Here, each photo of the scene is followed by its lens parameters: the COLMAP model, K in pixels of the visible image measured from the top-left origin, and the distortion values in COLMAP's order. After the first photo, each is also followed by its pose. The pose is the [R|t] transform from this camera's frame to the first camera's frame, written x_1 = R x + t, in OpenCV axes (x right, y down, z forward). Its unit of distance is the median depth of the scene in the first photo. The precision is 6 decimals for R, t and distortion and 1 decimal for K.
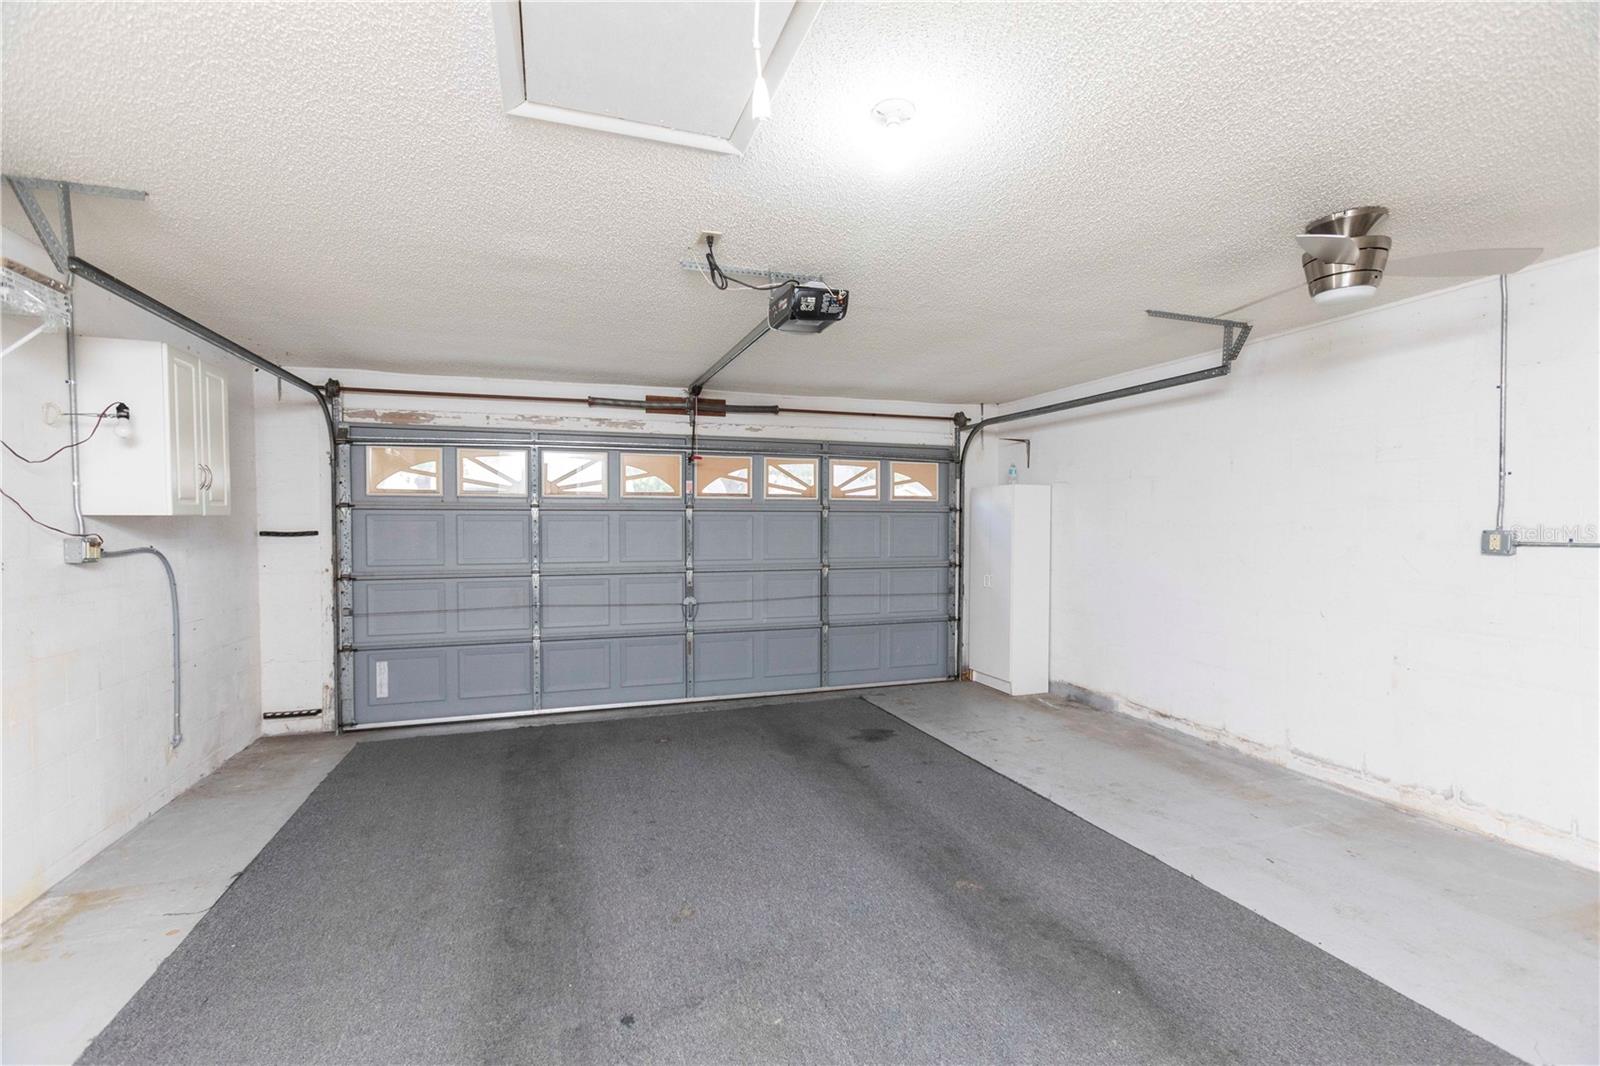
lens RADIAL K [[715.2, 0, 800.4], [0, 715.2, 533.7], [0, 0, 1]] dist [-0.004282, 0.004945]
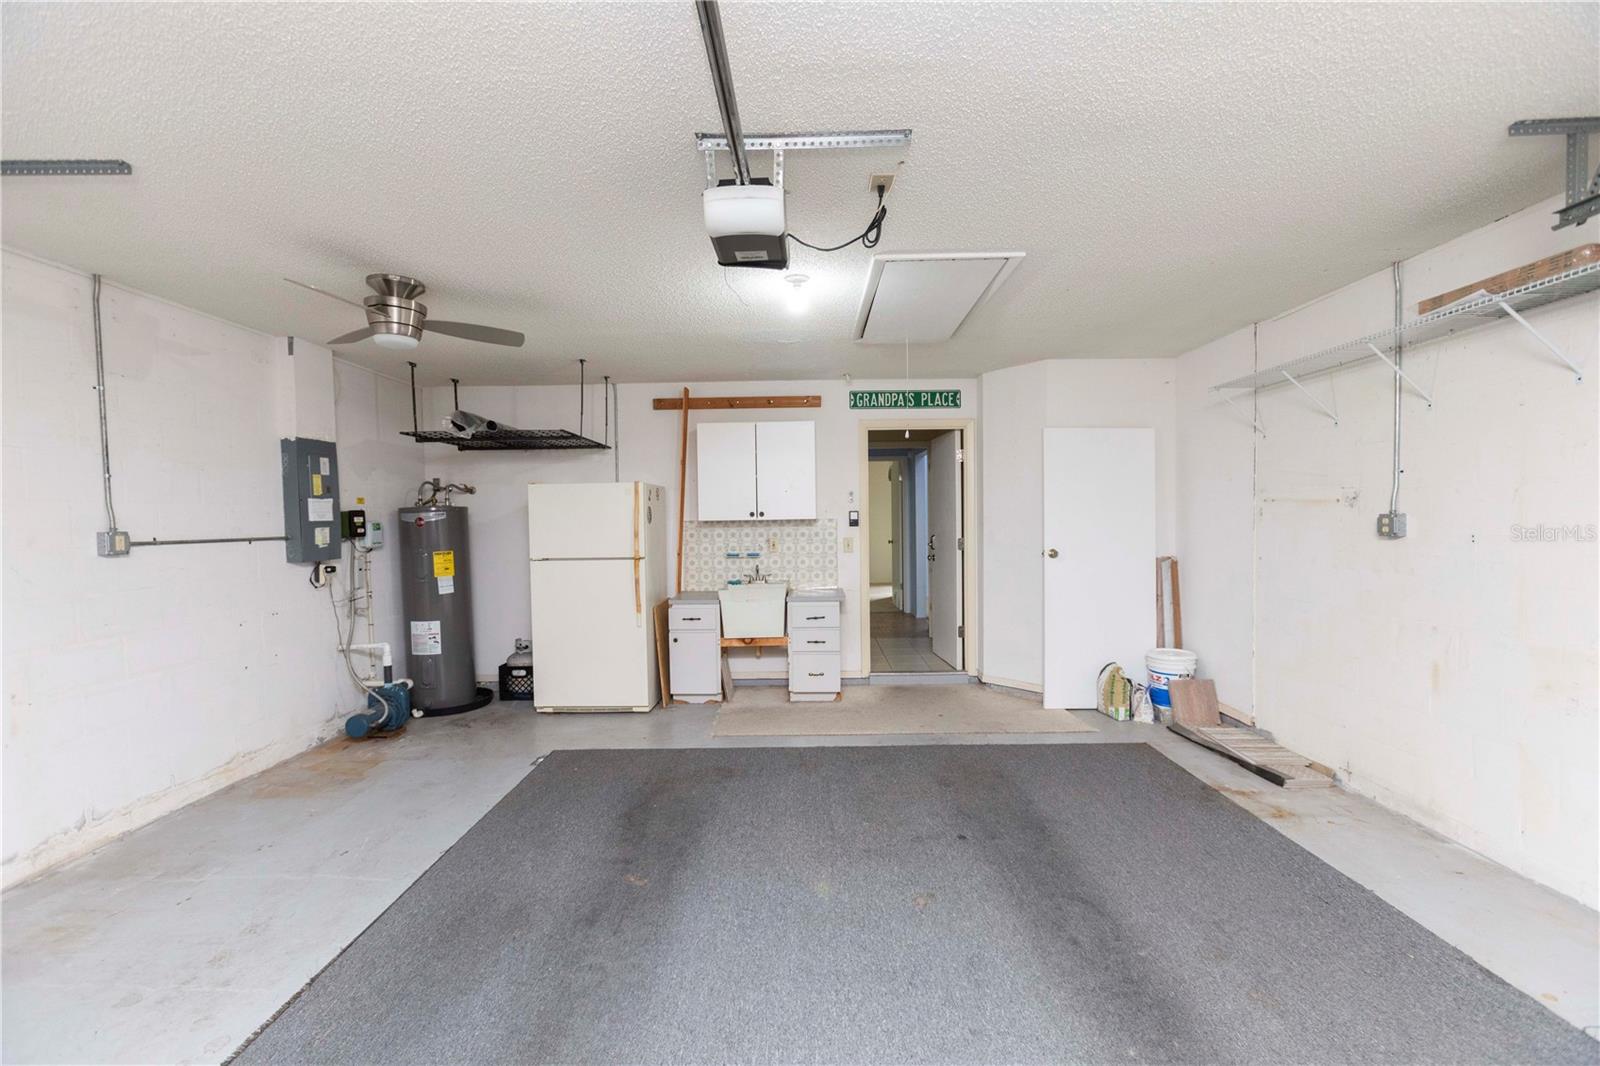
lens RADIAL K [[715.2, 0, 800.4], [0, 715.2, 535.0], [0, 0, 1]] dist [-0.004282, 0.004945]
pose [[-0.939156, 0.006408, 0.343431, -0.290314], [0.022116, 0.998880, 0.041839, -0.021576], [-0.342778, 0.046889, -0.938246, 1.639500]]
